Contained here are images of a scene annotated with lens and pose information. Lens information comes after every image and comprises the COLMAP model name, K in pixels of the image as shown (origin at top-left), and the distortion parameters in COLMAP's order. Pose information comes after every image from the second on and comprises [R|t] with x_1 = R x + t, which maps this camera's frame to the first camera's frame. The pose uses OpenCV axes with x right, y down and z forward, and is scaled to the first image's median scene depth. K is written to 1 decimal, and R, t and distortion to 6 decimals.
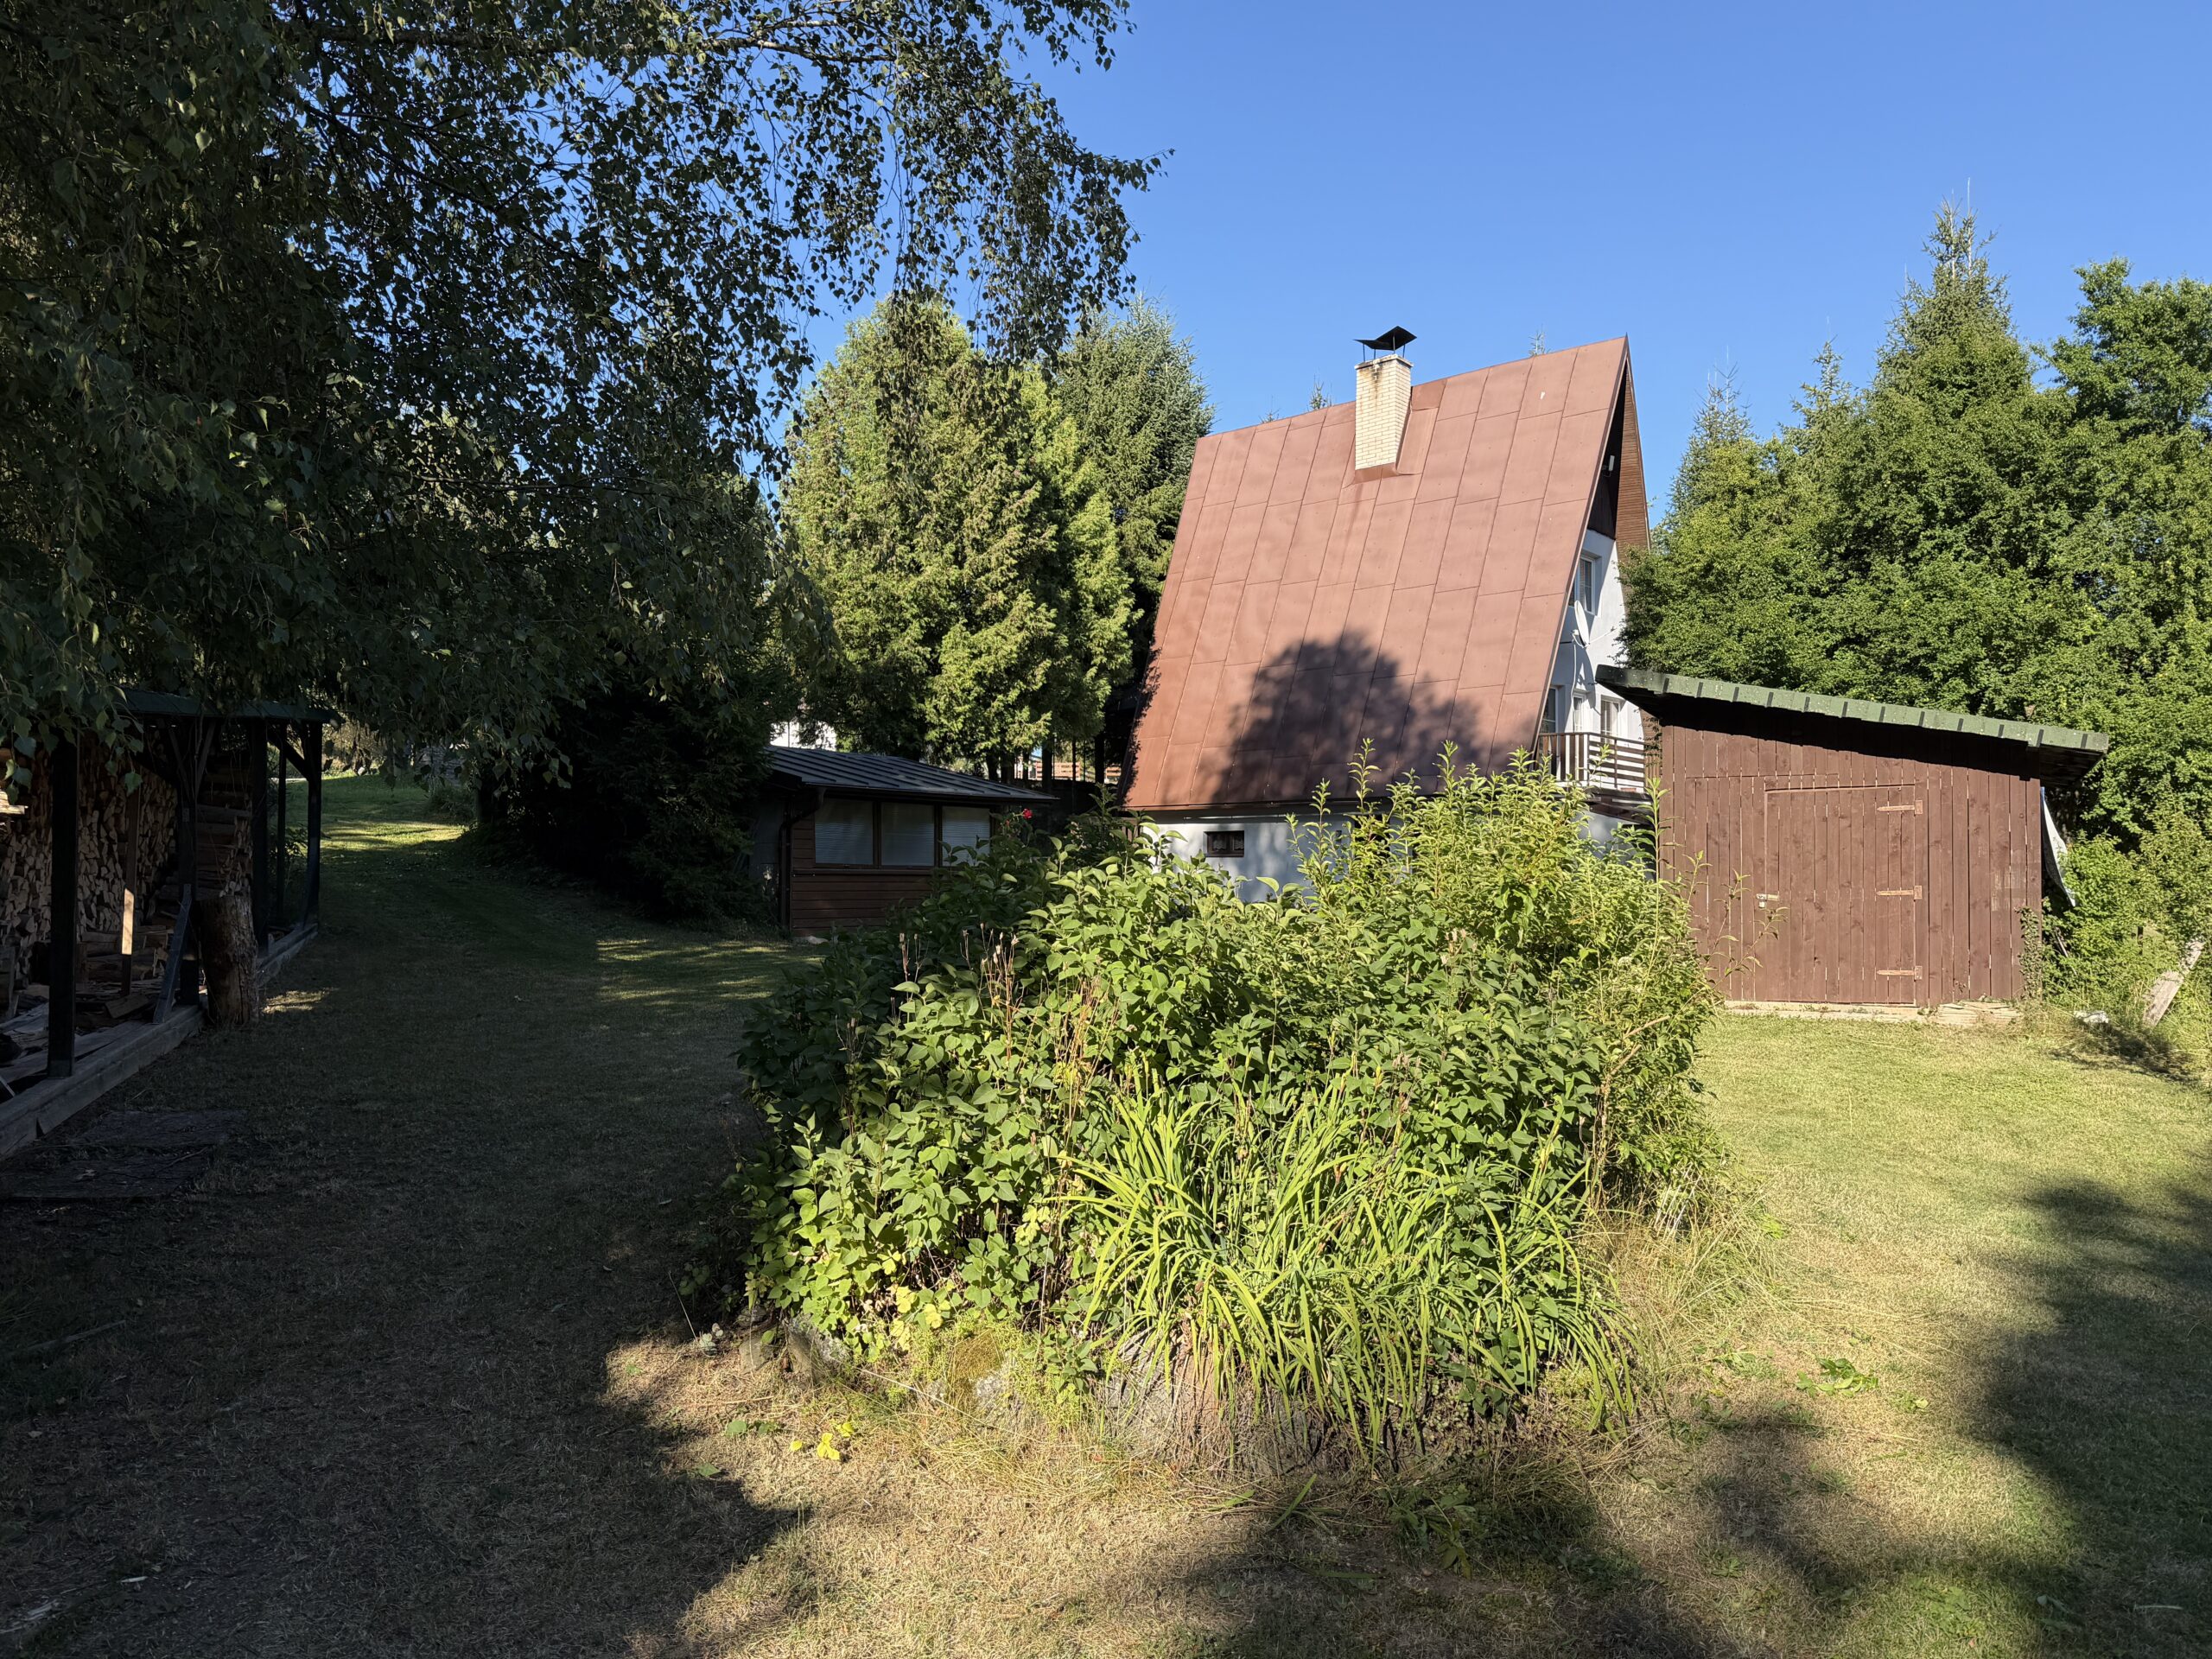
lens RADIAL K [[1545.9, 0, 1111.2], [0, 1545.9, 832.9], [0, 0, 1]] dist [0.082103, -0.117215]
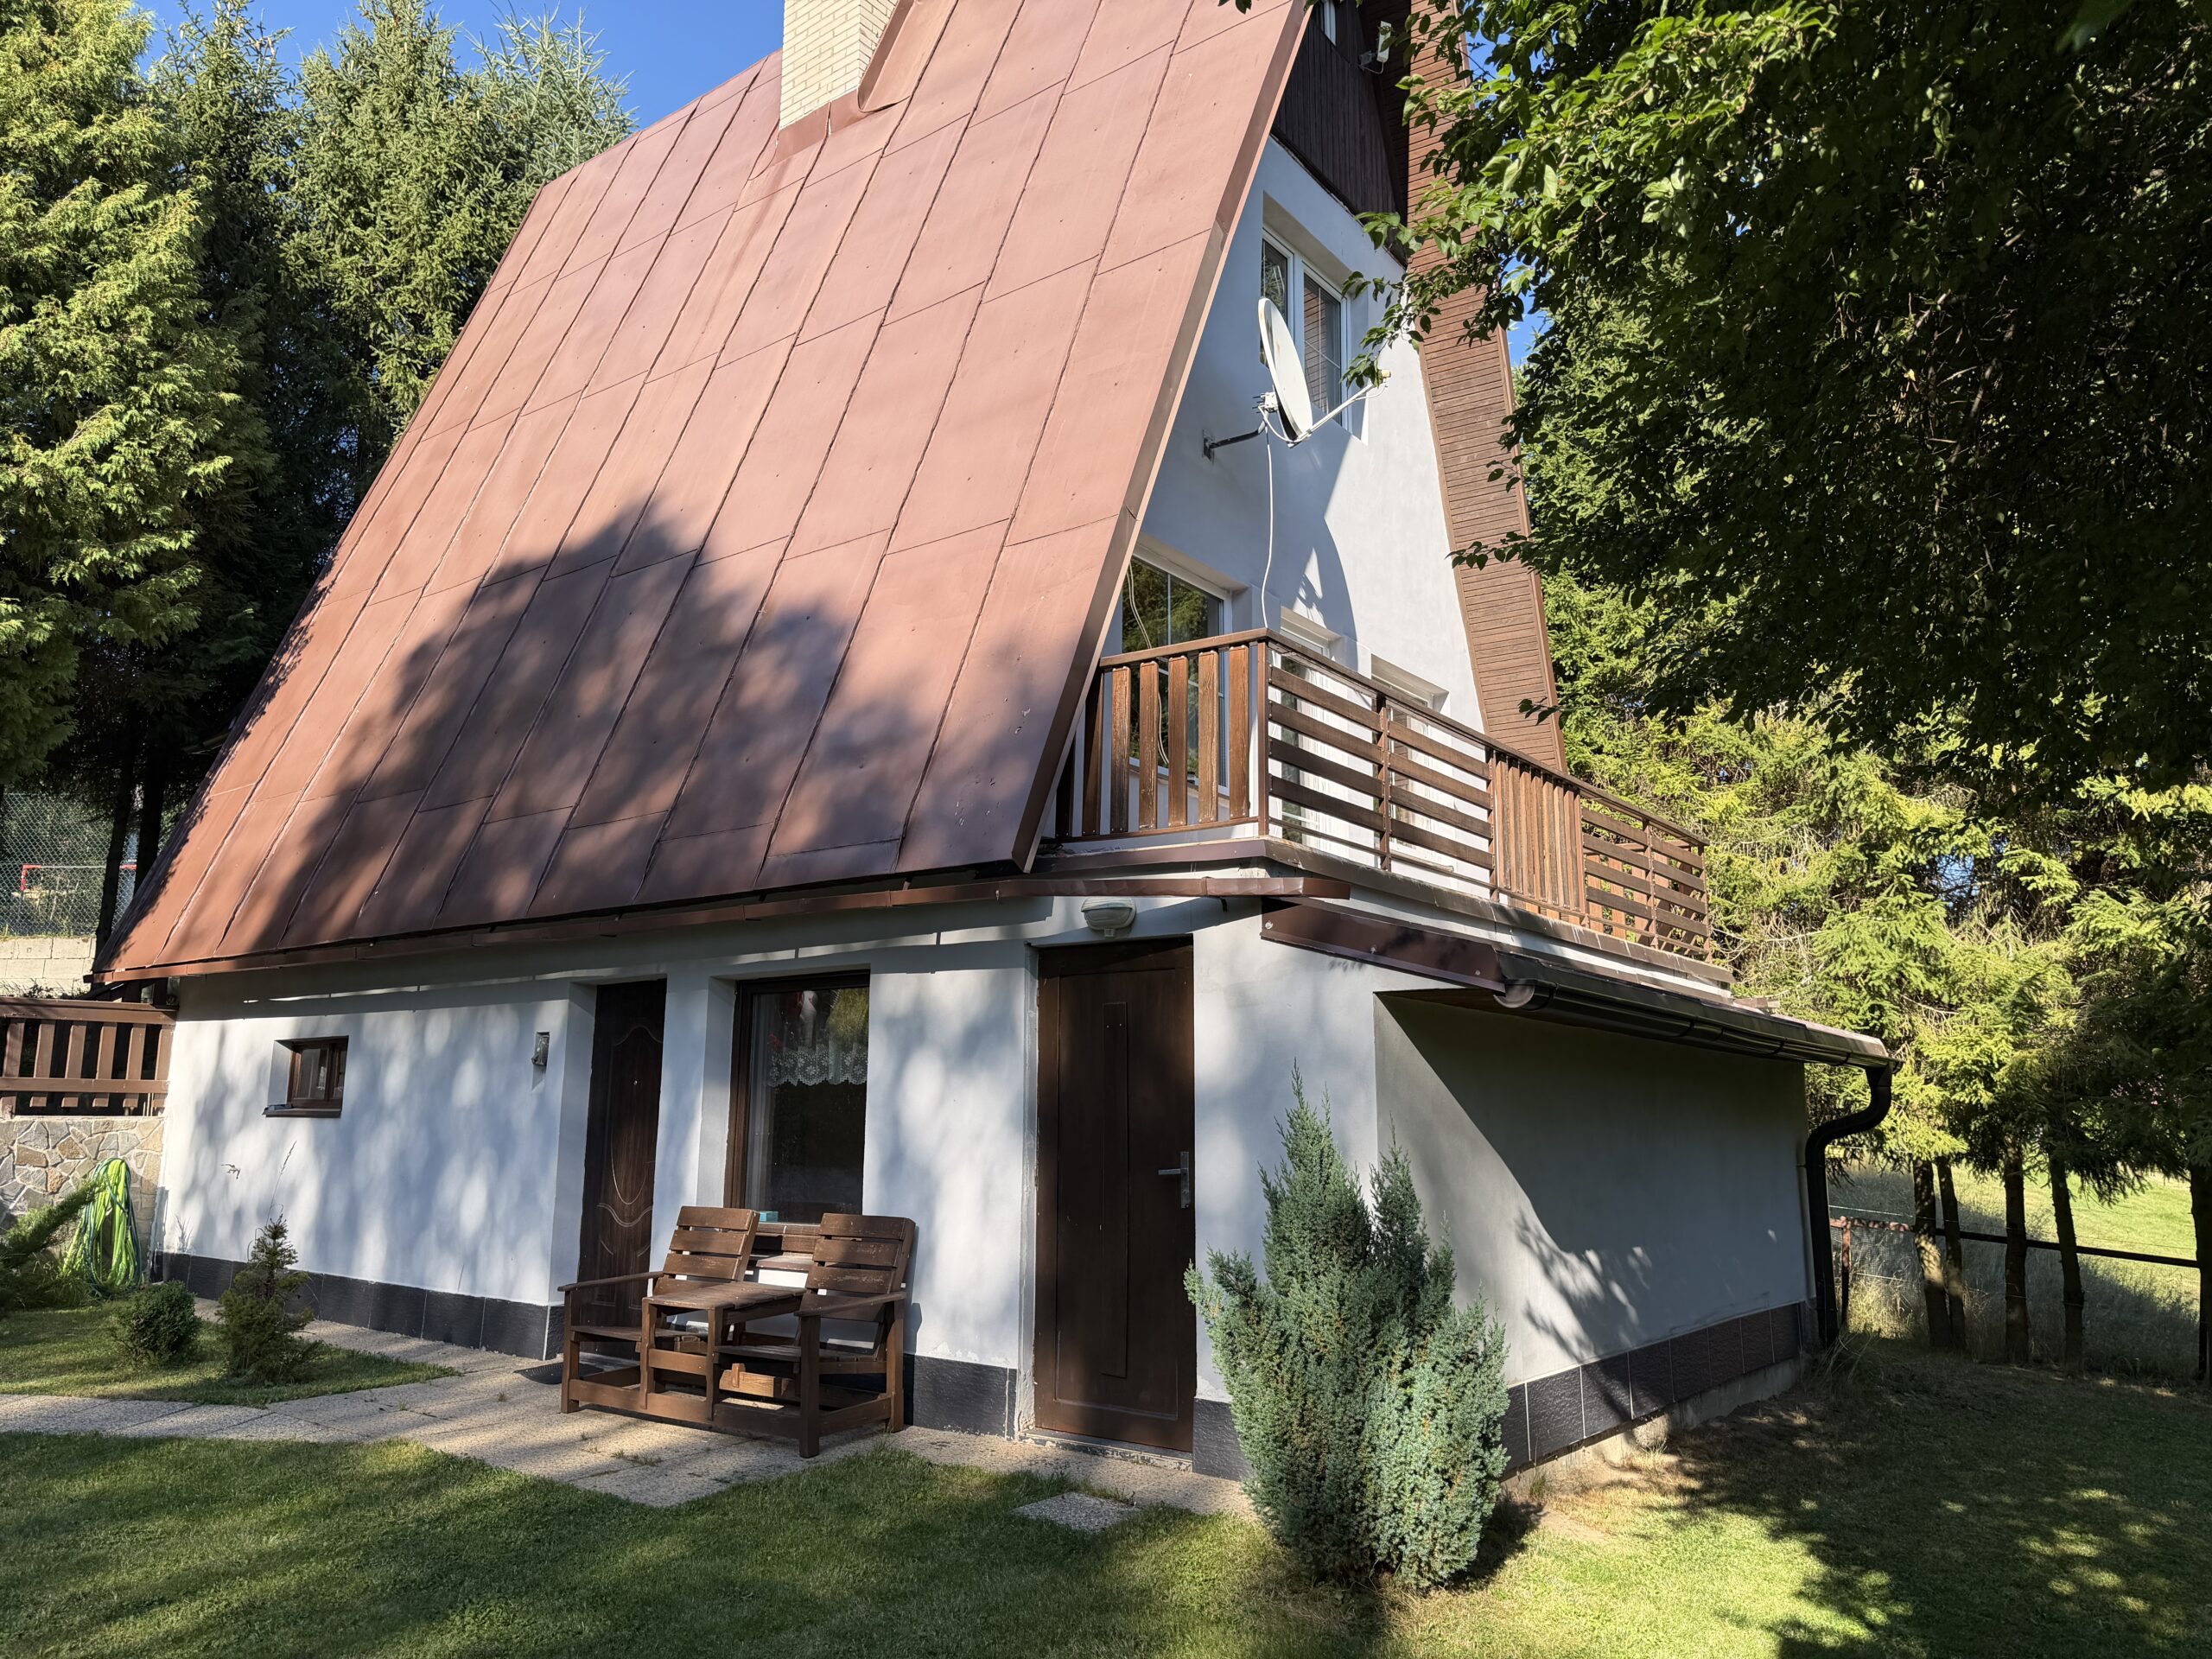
lens RADIAL K [[1545.9, 0, 1111.2], [0, 1545.9, 832.9], [0, 0, 1]] dist [0.082103, -0.117215]
pose [[0.997411, 0.017664, 0.069708, 0.249219], [-0.006821, 0.988231, -0.152815, 0.006267], [-0.071587, 0.151943, 0.985793, 0.714775]]
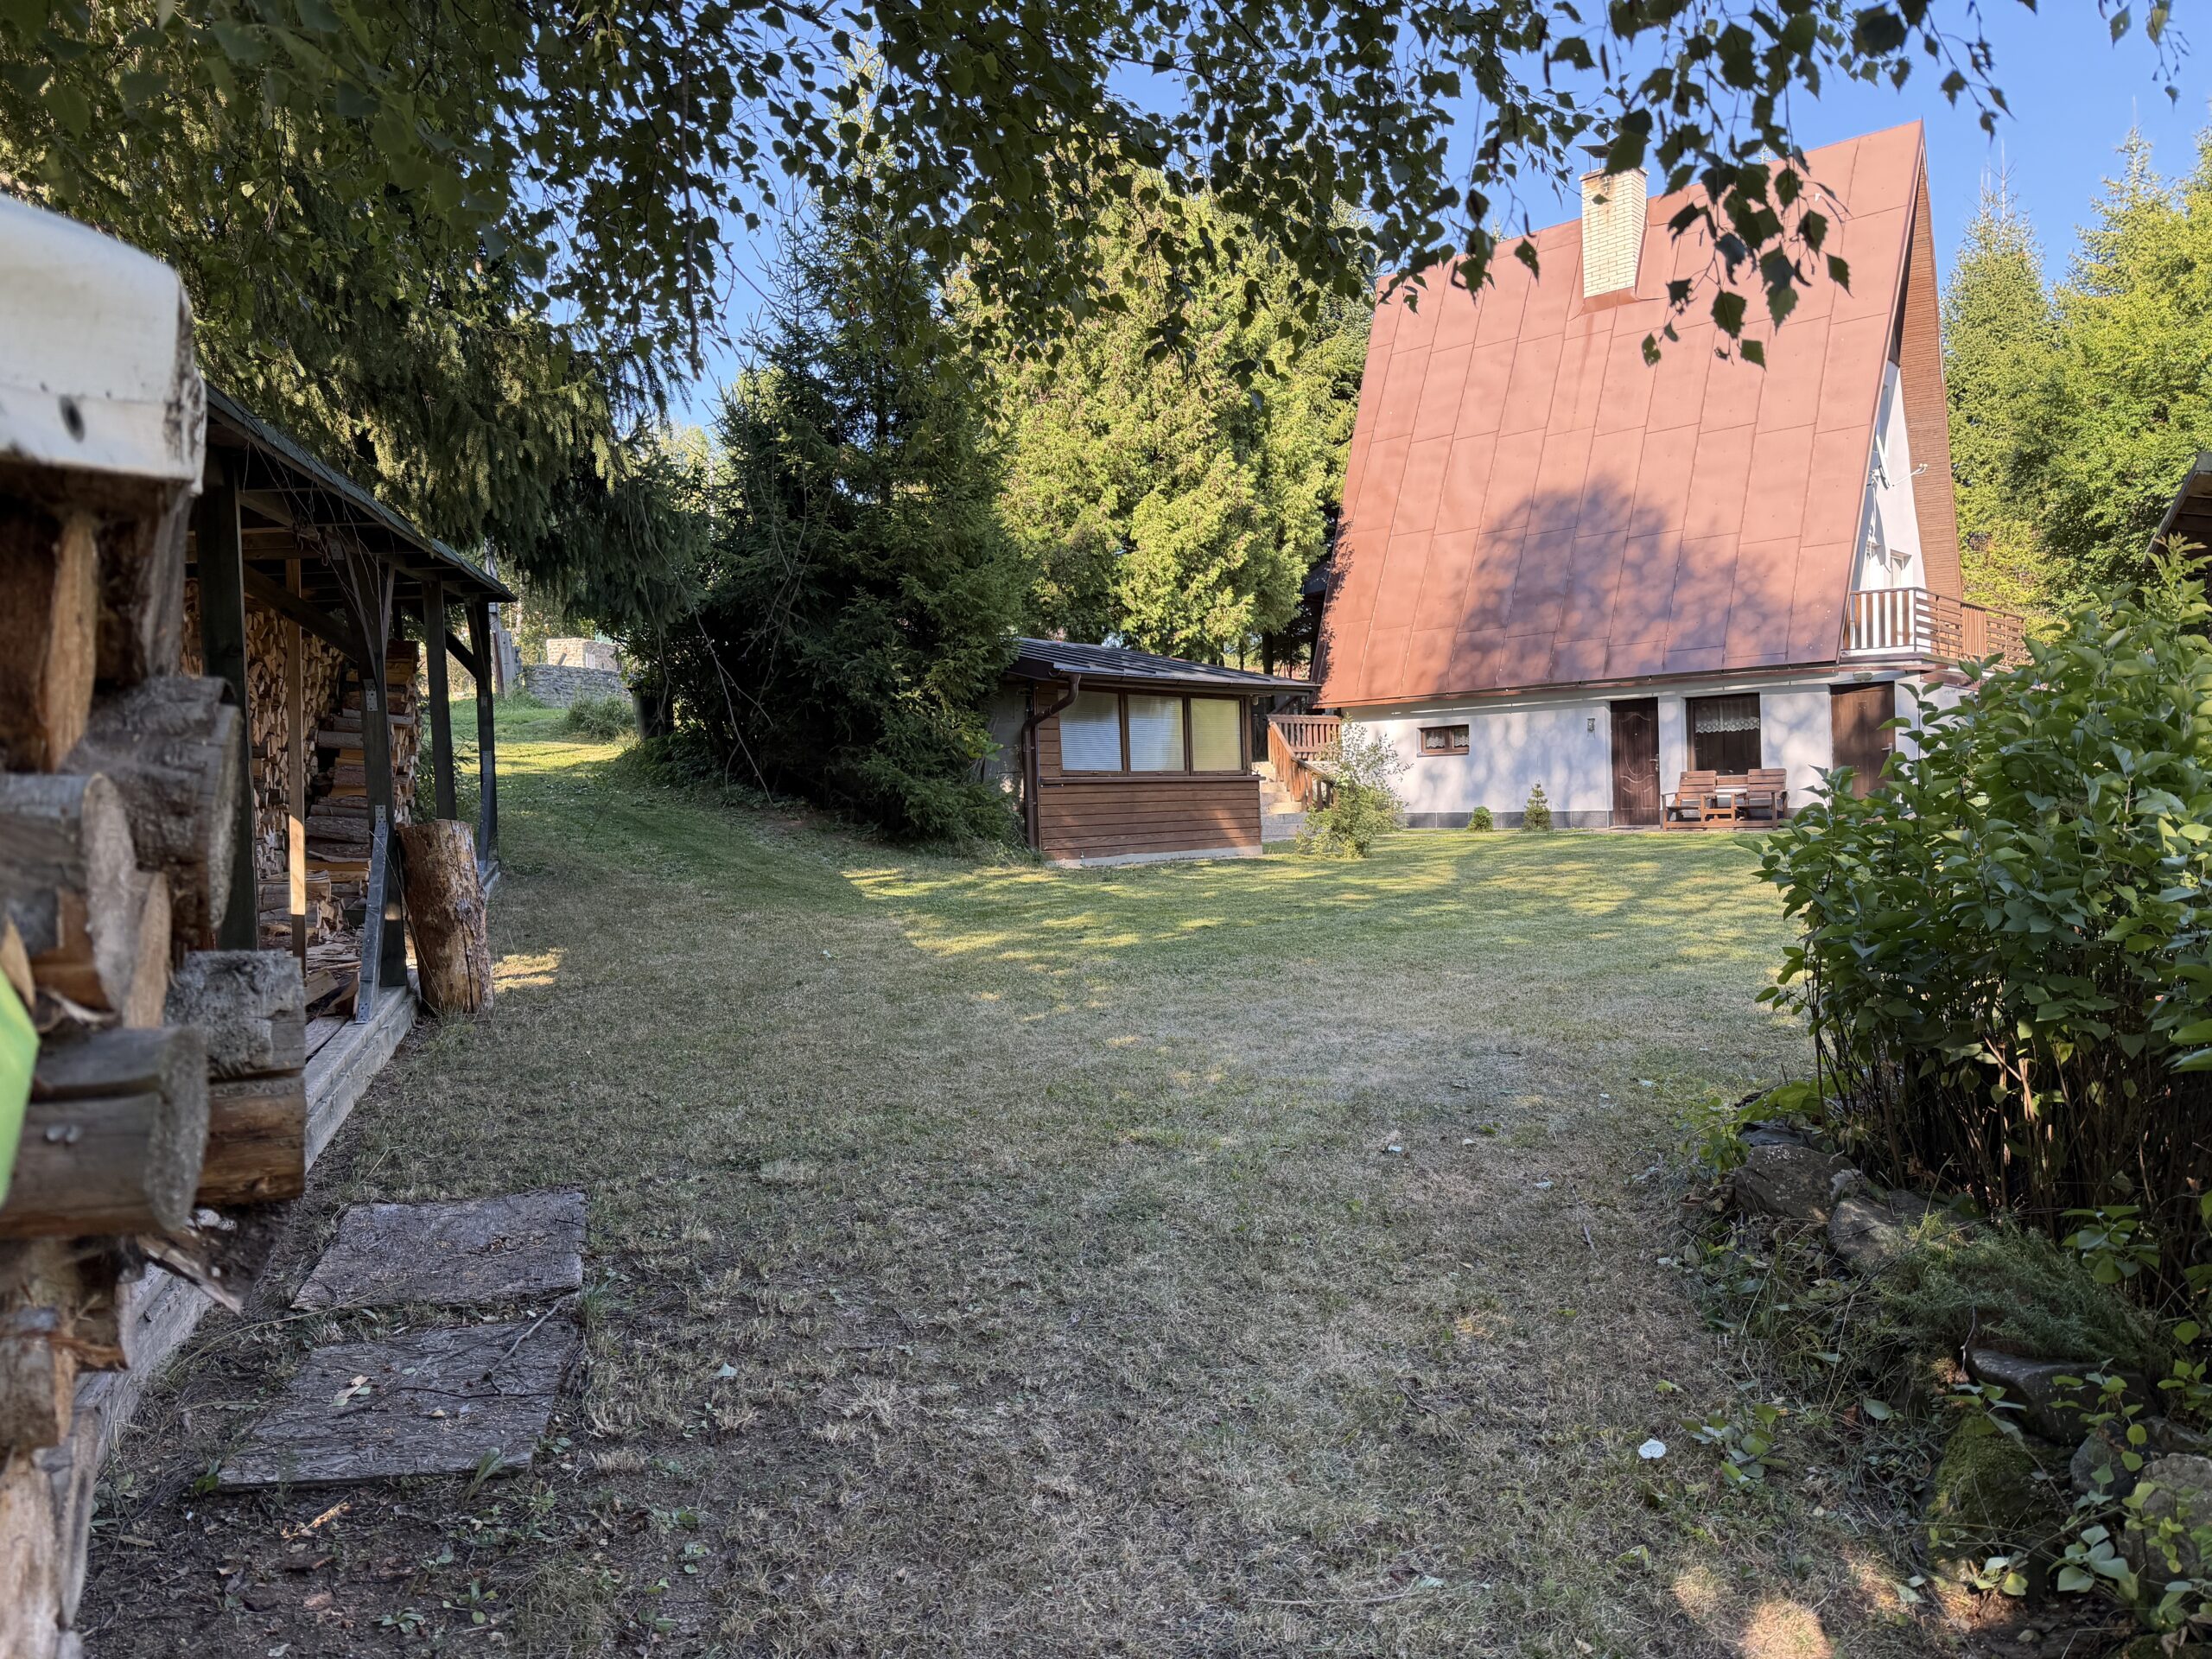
lens RADIAL K [[1527.9, 0, 1104.3], [0, 1527.9, 864.1], [0, 0, 1]] dist [0.081683, -0.121021]
pose [[0.998876, -0.032300, -0.034699, -0.100208], [0.034766, 0.996727, 0.072978, 0.007443], [0.032228, -0.074102, 0.996730, 0.135694]]
